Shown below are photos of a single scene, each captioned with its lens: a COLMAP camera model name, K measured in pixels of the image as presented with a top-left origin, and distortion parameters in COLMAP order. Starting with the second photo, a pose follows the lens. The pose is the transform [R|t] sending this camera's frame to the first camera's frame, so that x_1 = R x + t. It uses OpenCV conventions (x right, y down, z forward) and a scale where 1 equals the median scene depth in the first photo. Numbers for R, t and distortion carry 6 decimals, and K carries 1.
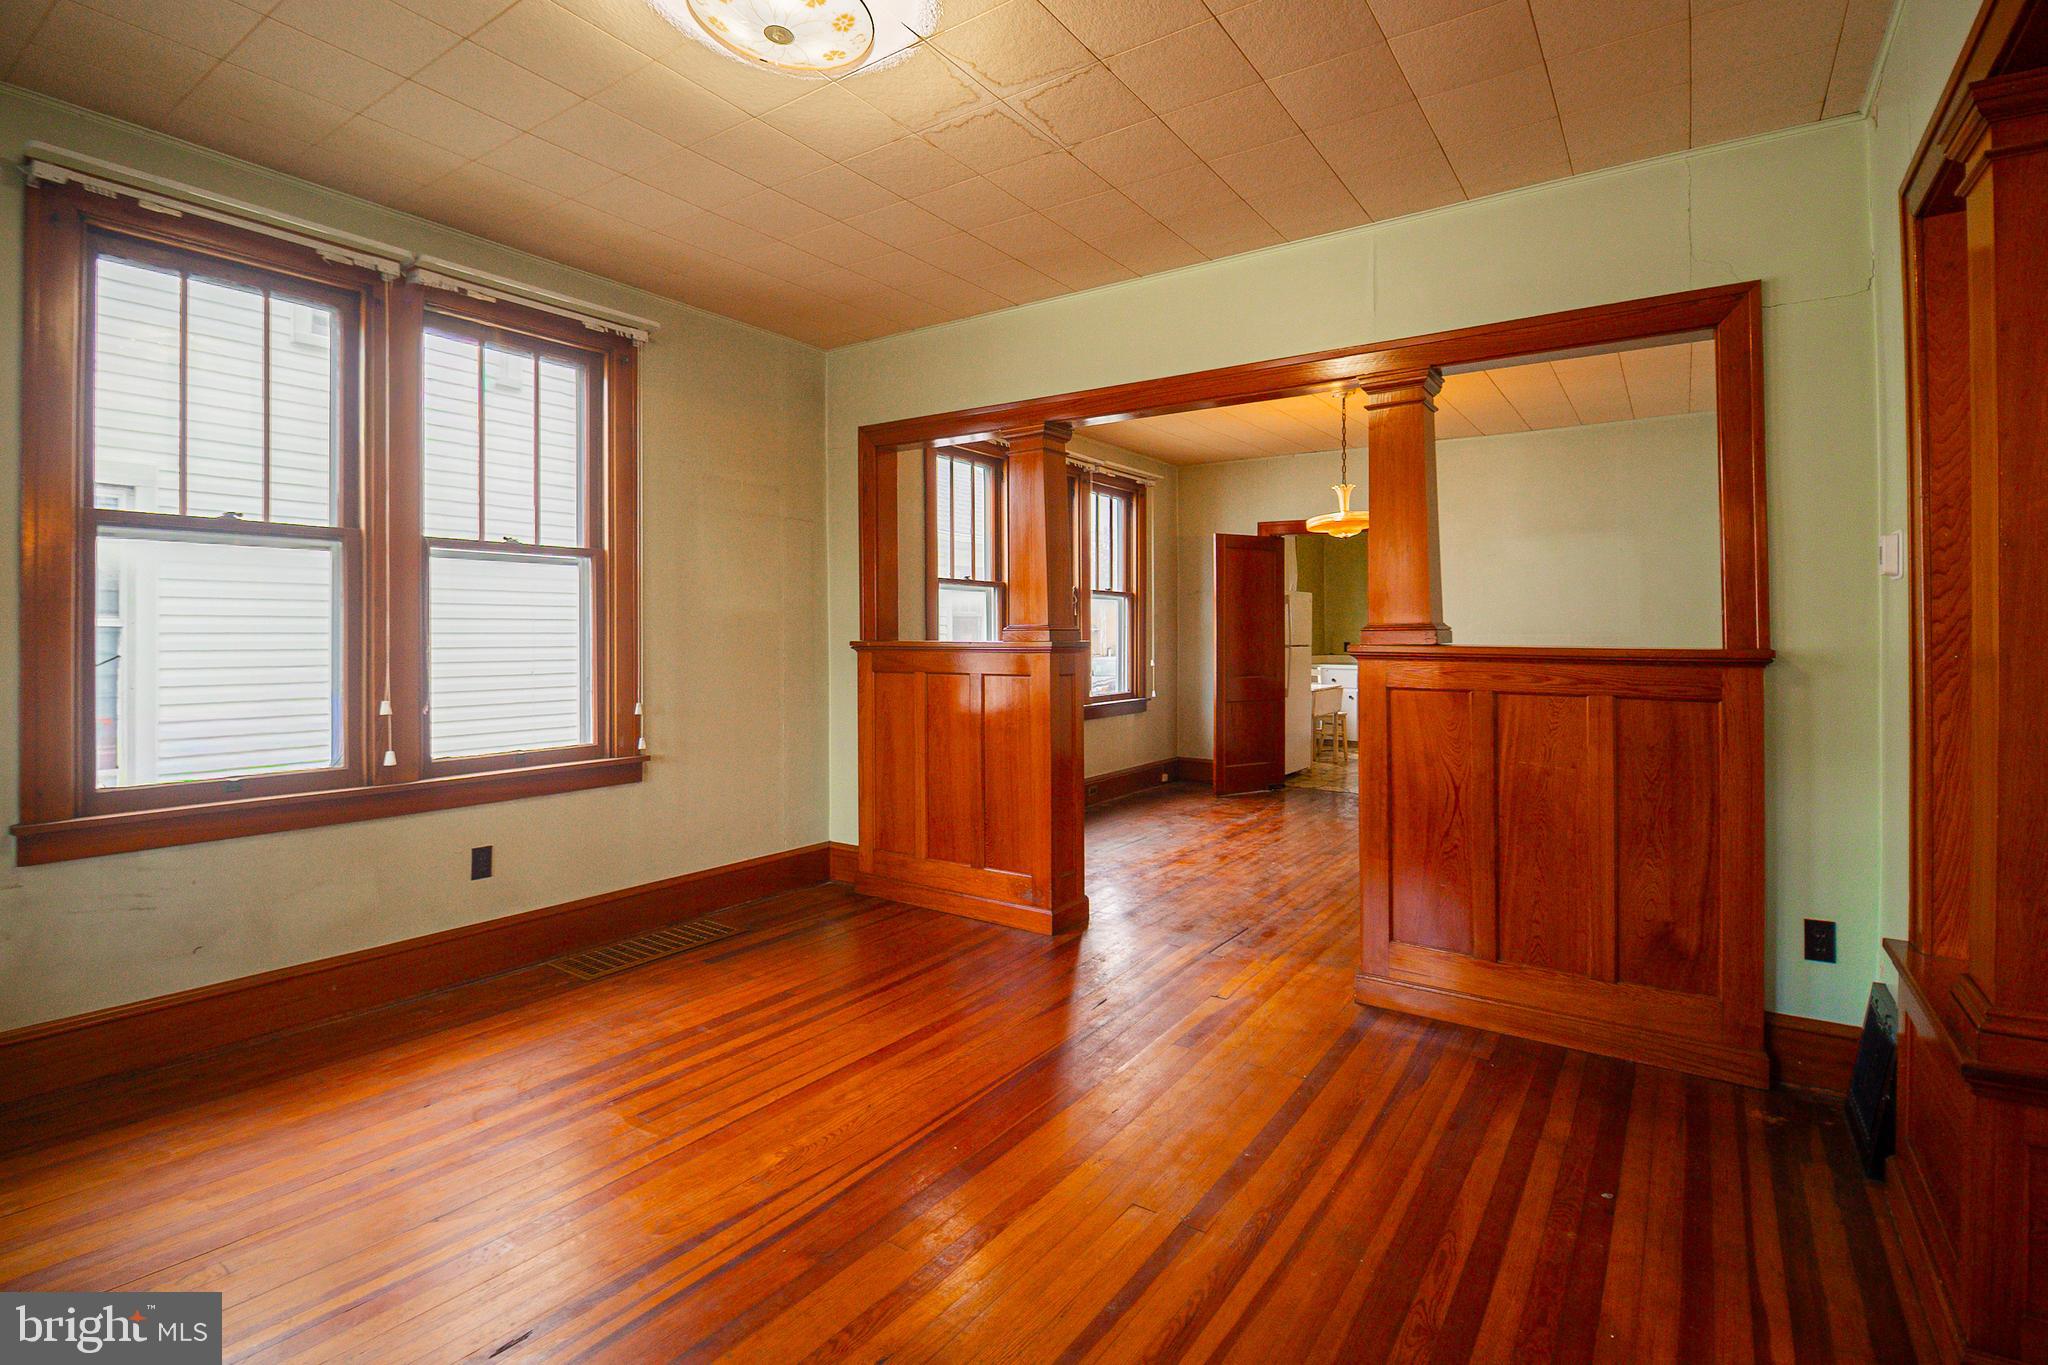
lens RADIAL K [[976.4, 0, 1078.9], [0, 976.4, 622.1], [0, 0, 1]] dist [-0.015771, -0.003794]
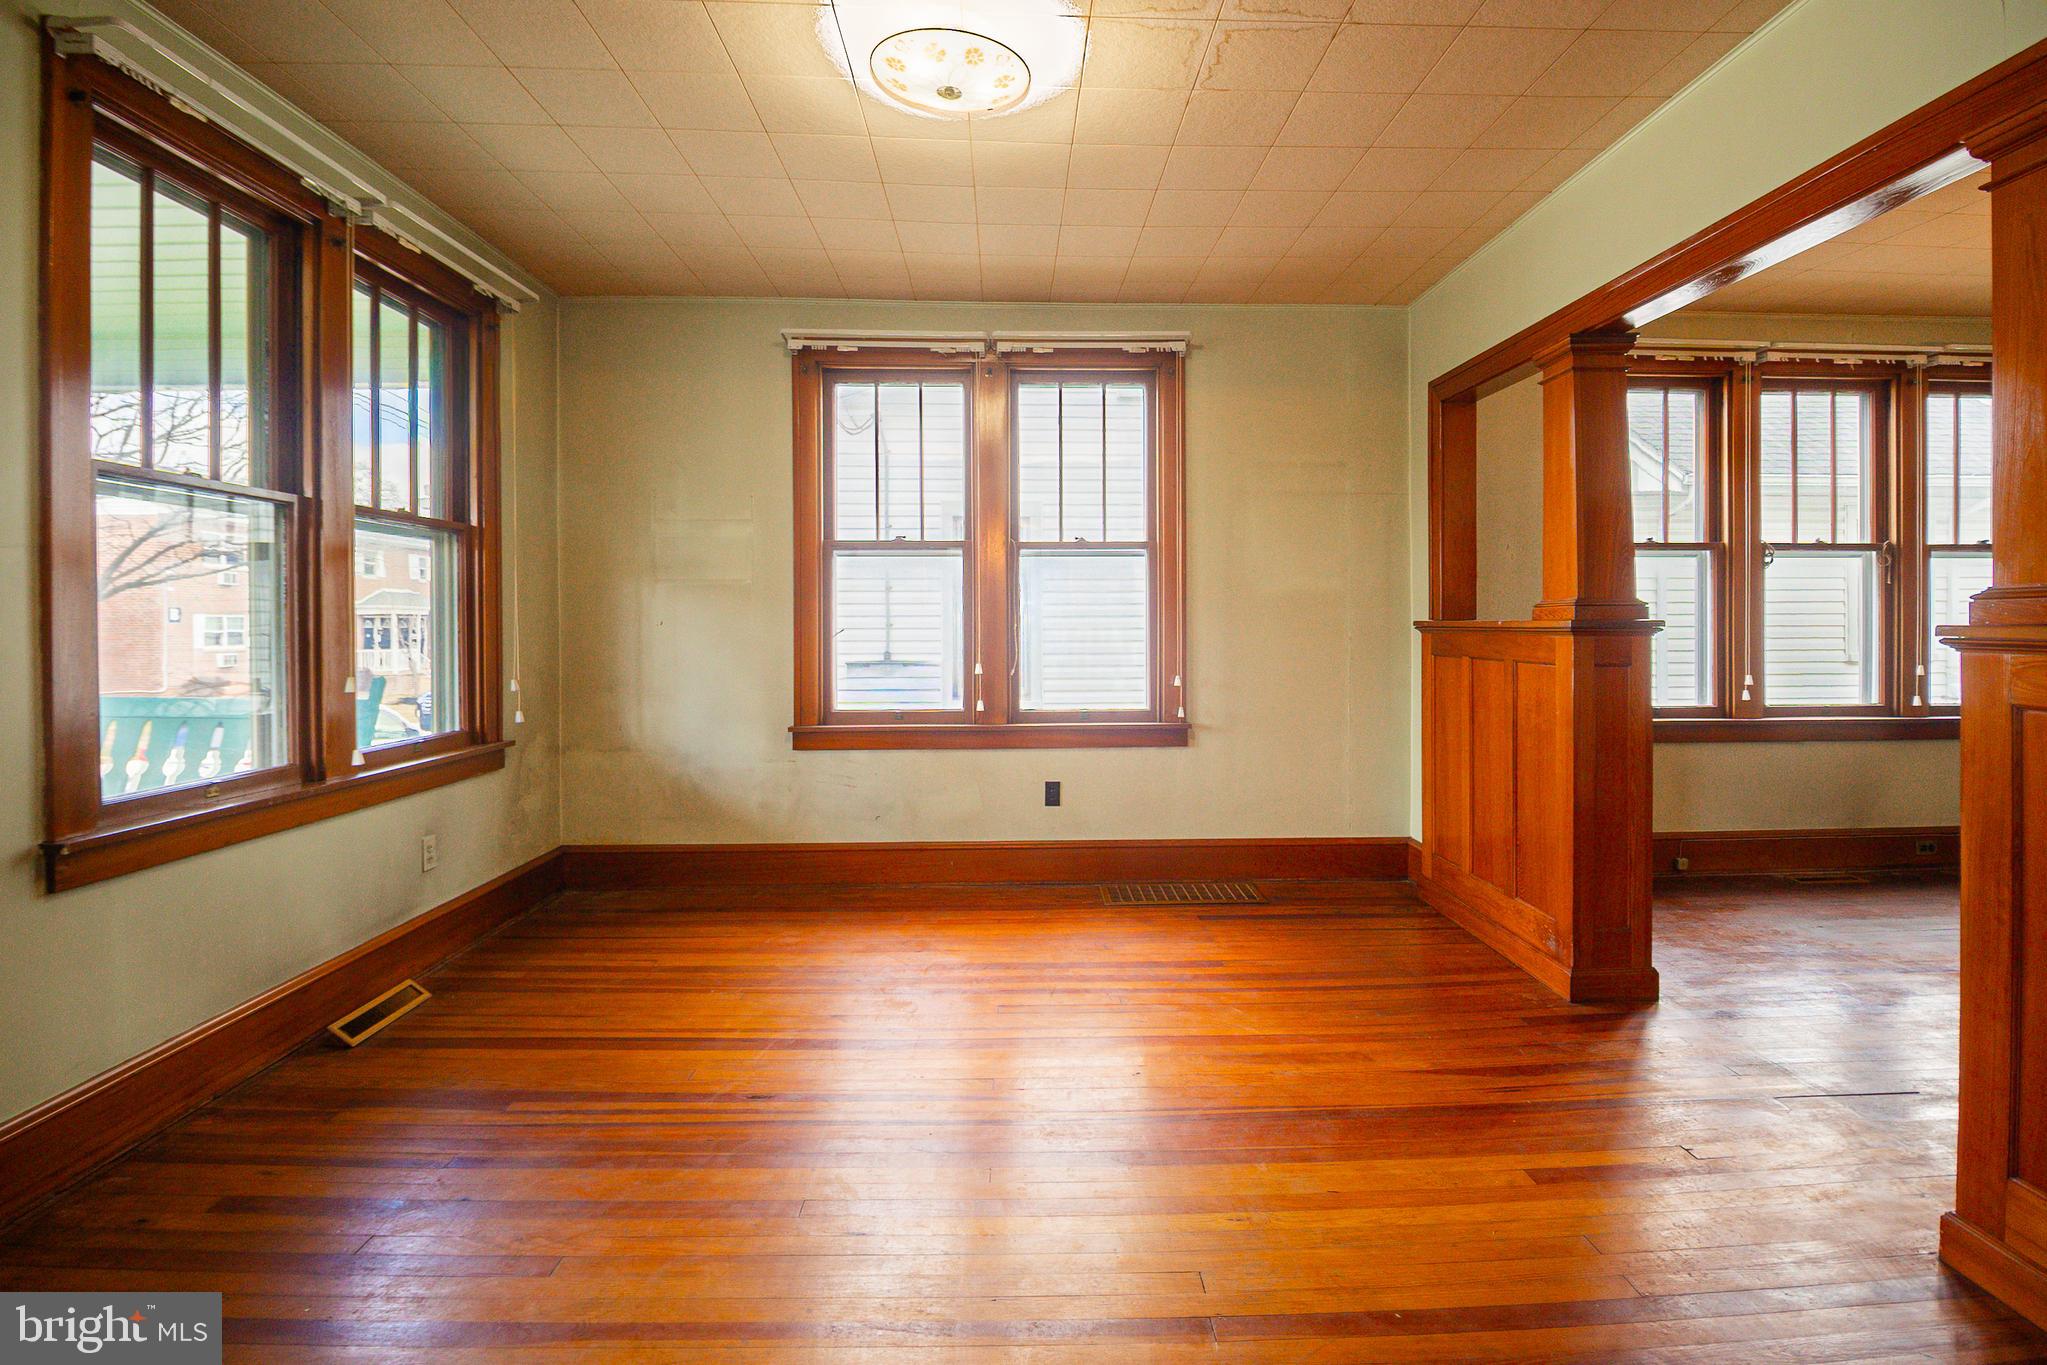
lens RADIAL K [[941.6, 0, 1052.9], [0, 941.6, 637.9], [0, 0, 1]] dist [-0.008903, -0.001193]
pose [[0.562264, 0.004385, -0.826946, 0.375016], [0.015595, 0.999752, 0.015905, 0.020546], [0.826811, -0.021839, 0.562056, 0.280166]]
